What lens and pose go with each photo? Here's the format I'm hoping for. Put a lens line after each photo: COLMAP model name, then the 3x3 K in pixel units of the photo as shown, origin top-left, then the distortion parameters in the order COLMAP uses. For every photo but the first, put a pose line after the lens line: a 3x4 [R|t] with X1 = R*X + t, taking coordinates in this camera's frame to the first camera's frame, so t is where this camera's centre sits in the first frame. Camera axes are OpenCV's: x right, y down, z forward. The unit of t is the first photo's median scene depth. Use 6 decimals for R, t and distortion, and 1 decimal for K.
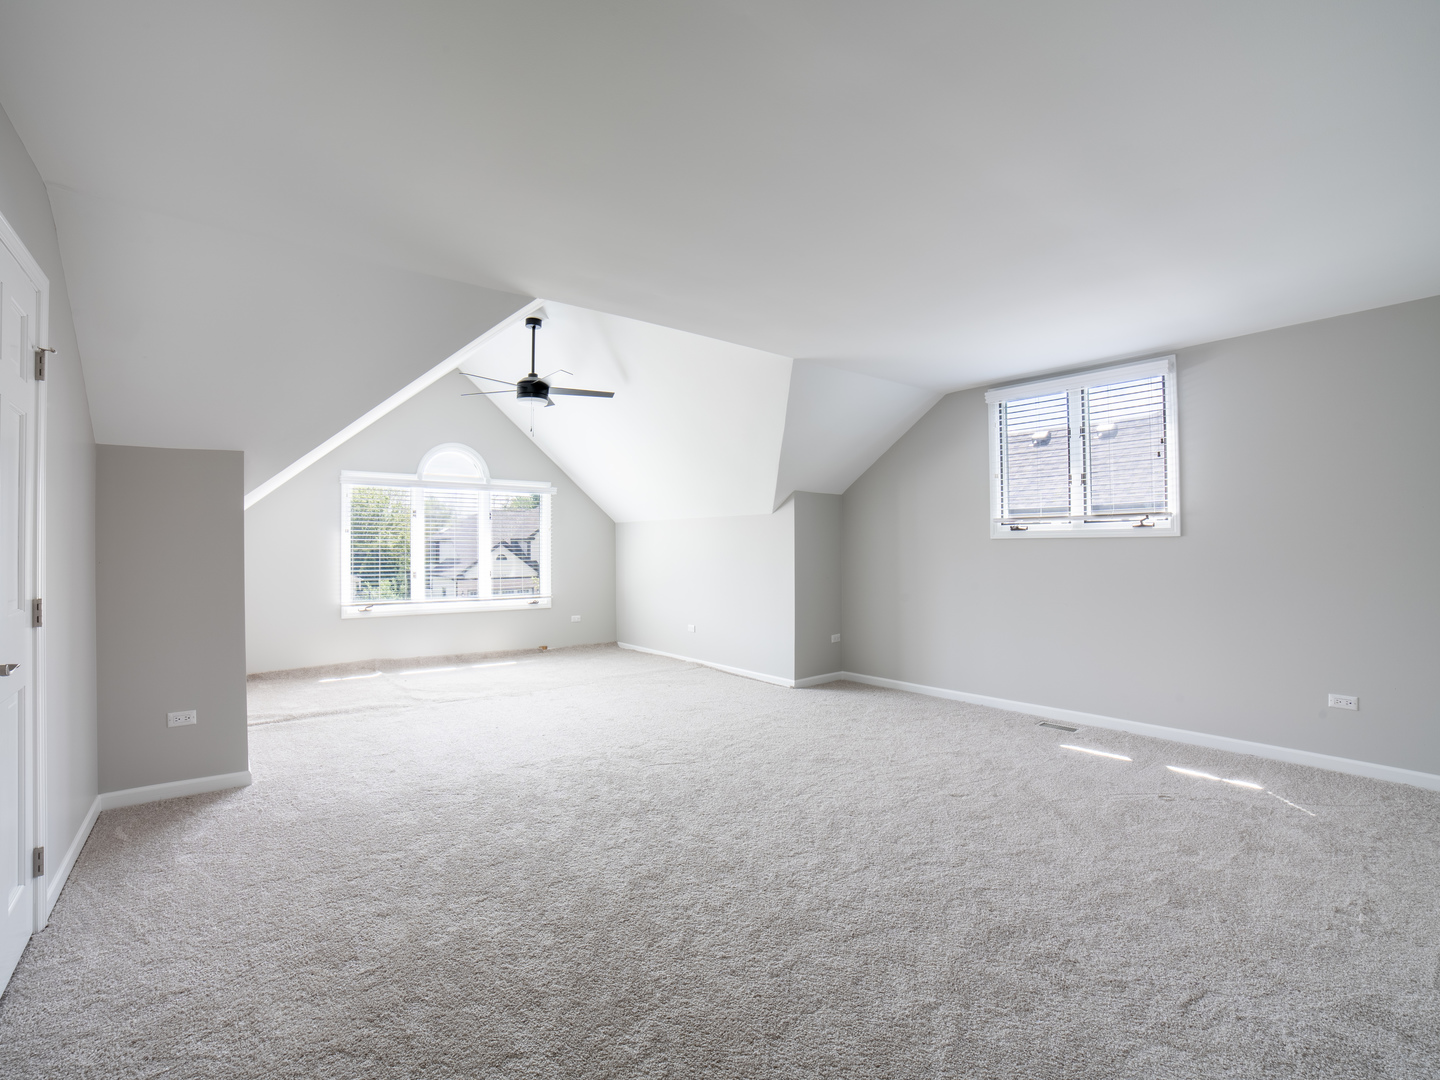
lens RADIAL K [[688.1, 0, 714.6], [0, 688.1, 536.3], [0, 0, 1]] dist [-0.004520, -0.000357]
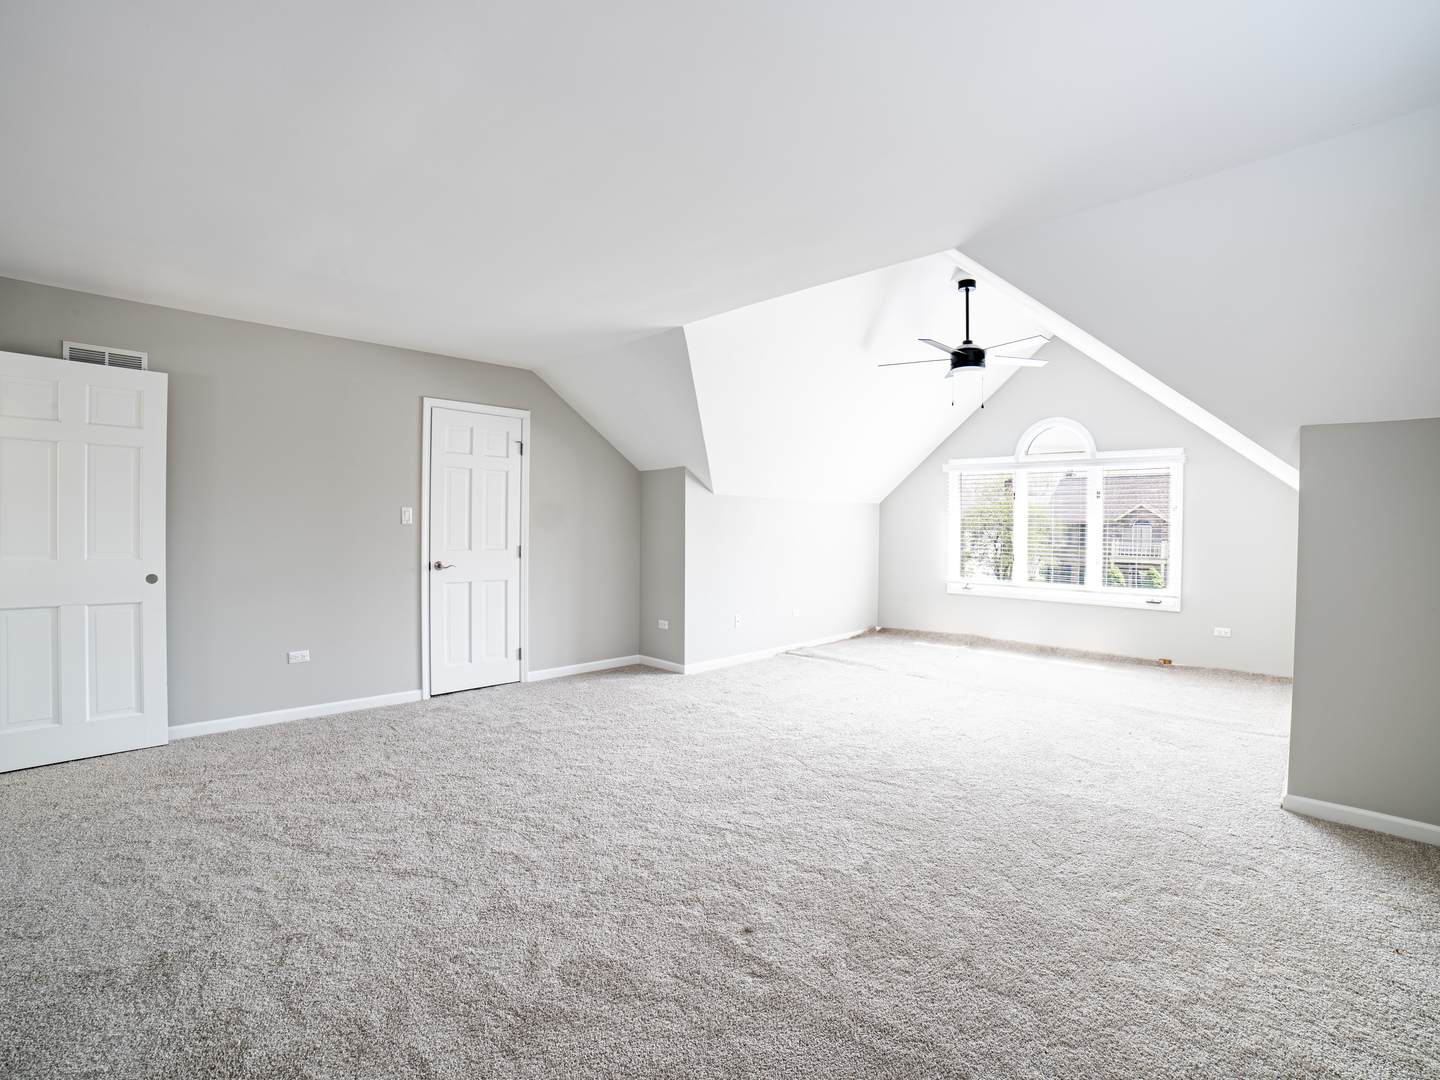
lens RADIAL K [[688.1, 0, 715.6], [0, 688.1, 541.2], [0, 0, 1]] dist [-0.004520, -0.000357]
pose [[0.173259, 0.017635, -0.984718, 0.471242], [0.004416, 0.999816, 0.018683, 0.010671], [0.984866, -0.007586, 0.173149, 0.407000]]
